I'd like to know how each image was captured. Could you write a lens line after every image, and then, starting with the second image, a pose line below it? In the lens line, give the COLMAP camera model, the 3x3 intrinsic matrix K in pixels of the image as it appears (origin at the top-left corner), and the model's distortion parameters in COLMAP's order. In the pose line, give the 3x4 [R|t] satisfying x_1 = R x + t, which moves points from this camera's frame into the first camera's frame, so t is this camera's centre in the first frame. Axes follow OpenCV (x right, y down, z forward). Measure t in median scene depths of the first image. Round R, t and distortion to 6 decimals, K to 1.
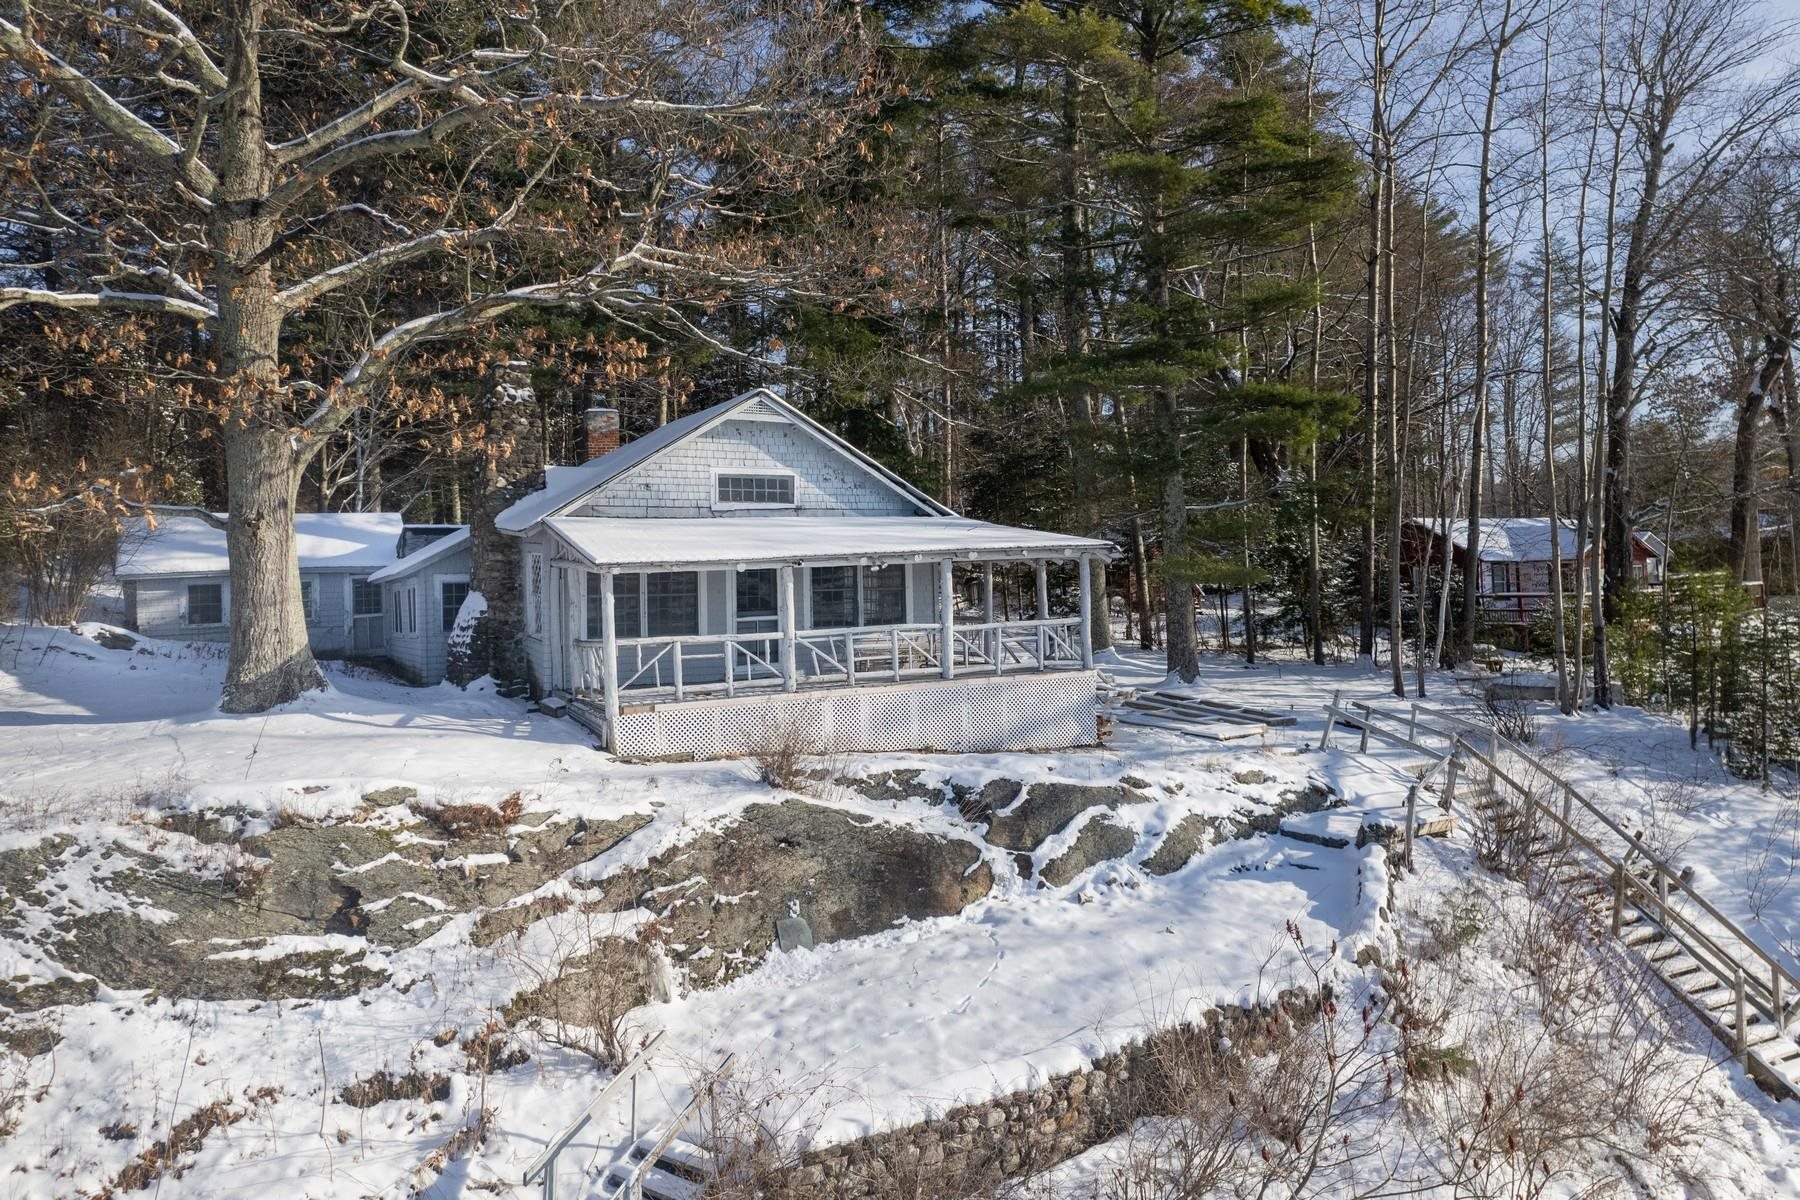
lens RADIAL K [[1158.0, 0, 1009.0], [0, 1158.0, 517.9], [0, 0, 1]] dist [-0.057027, 0.042820]
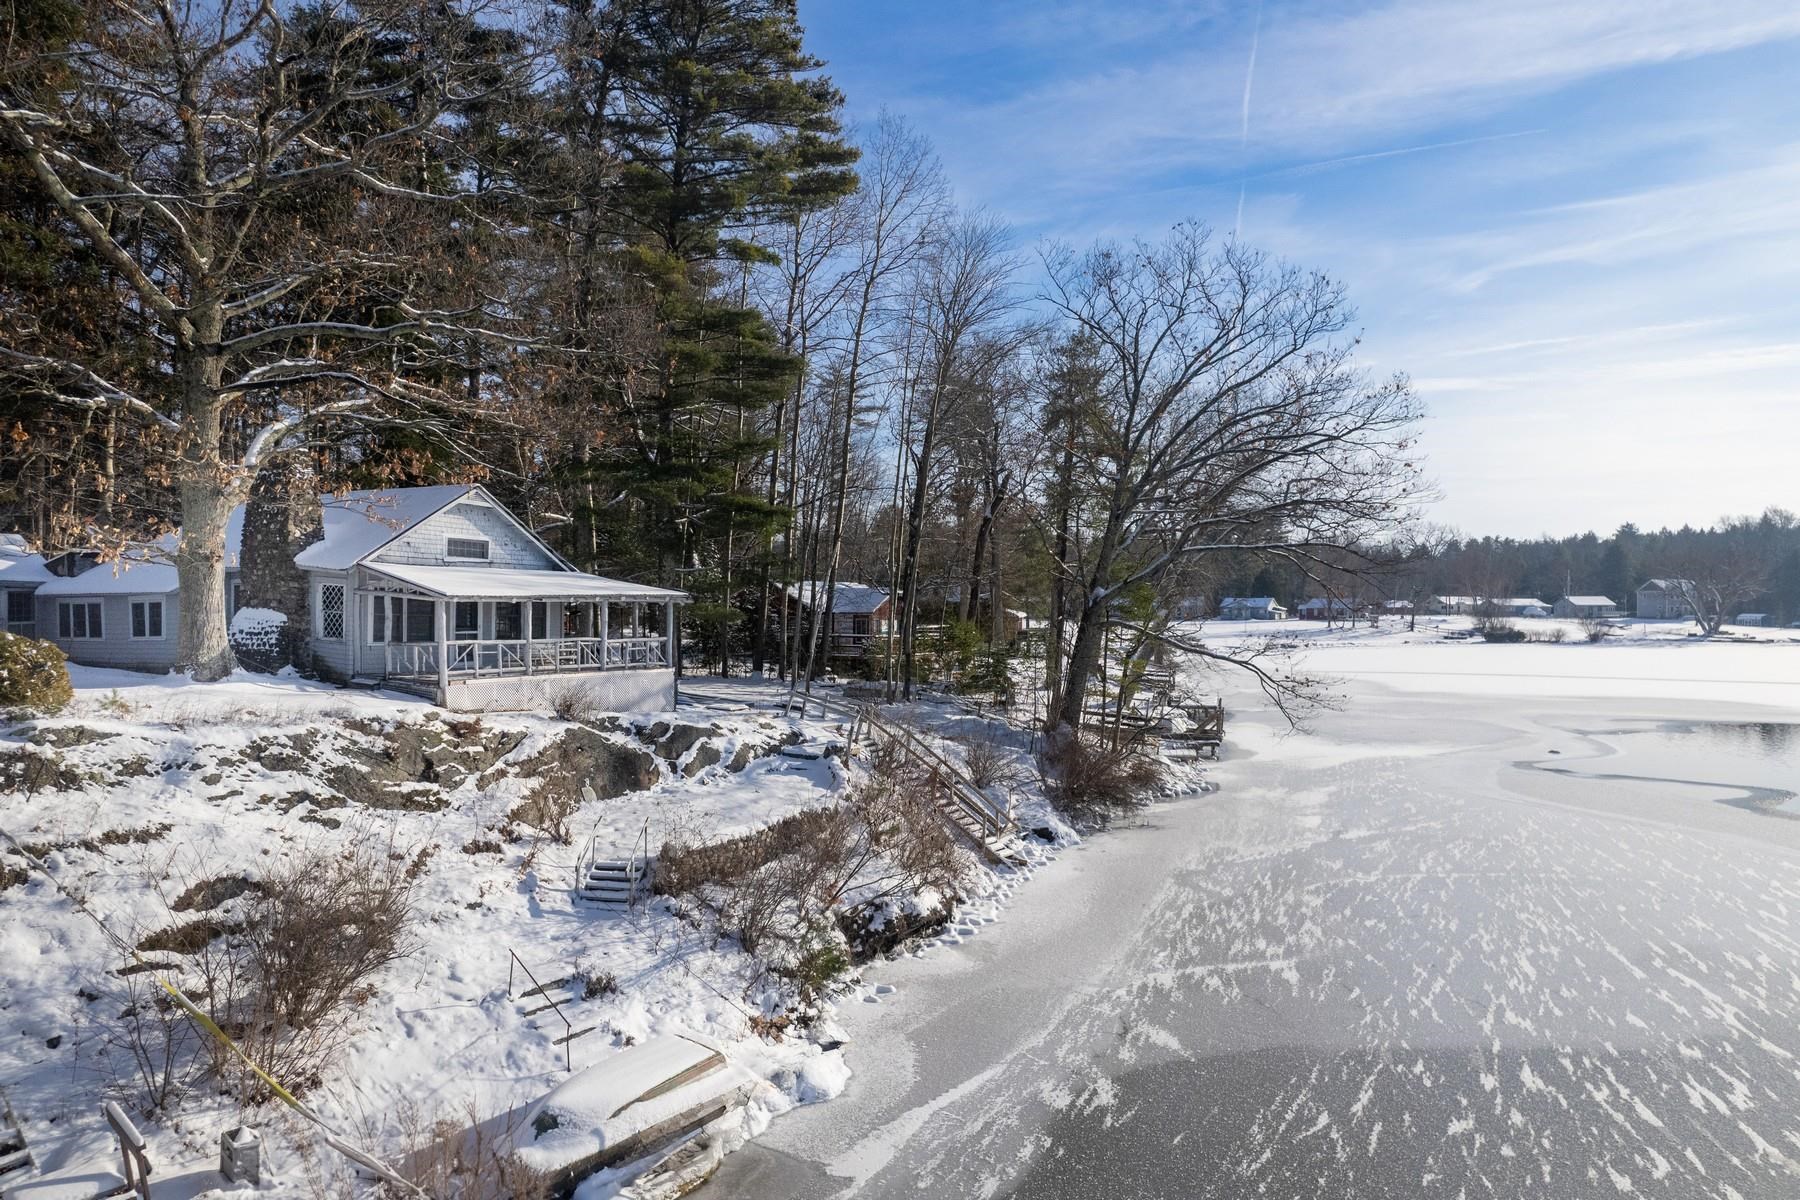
lens RADIAL K [[1121.6, 0, 900.0], [0, 1121.6, 600.0], [0, 0, 1]] dist [-0.007209, -0.000494]
pose [[0.857045, 0.045050, 0.513268, -0.620100], [-0.062962, 0.997862, 0.017550, -0.023809], [-0.511380, -0.047358, 0.858049, -0.738601]]
